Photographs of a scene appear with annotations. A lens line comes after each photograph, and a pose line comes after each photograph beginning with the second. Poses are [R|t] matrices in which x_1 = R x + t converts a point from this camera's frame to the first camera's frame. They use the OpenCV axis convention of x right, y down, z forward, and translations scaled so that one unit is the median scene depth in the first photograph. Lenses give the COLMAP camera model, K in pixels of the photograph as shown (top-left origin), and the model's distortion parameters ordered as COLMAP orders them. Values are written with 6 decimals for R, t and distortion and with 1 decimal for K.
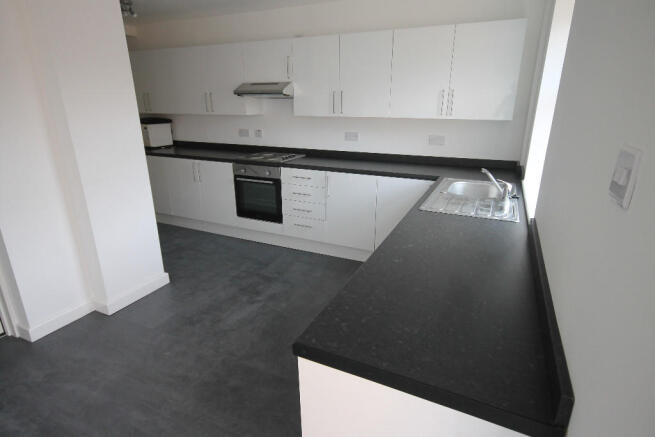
lens RADIAL K [[348.0, 0, 331.0], [0, 348.0, 218.8], [0, 0, 1]] dist [-0.002517, -0.000937]
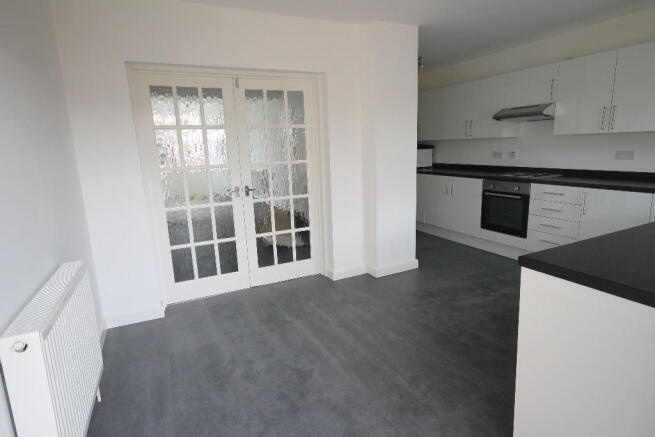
lens RADIAL K [[348.0, 0, 326.0], [0, 348.0, 218.8], [0, 0, 1]] dist [-0.002517, -0.000937]
pose [[0.772952, 0.097715, -0.626895, 0.043543], [-0.157649, 0.986661, -0.040586, 0.096229], [0.614567, 0.130200, 0.778046, -0.178622]]
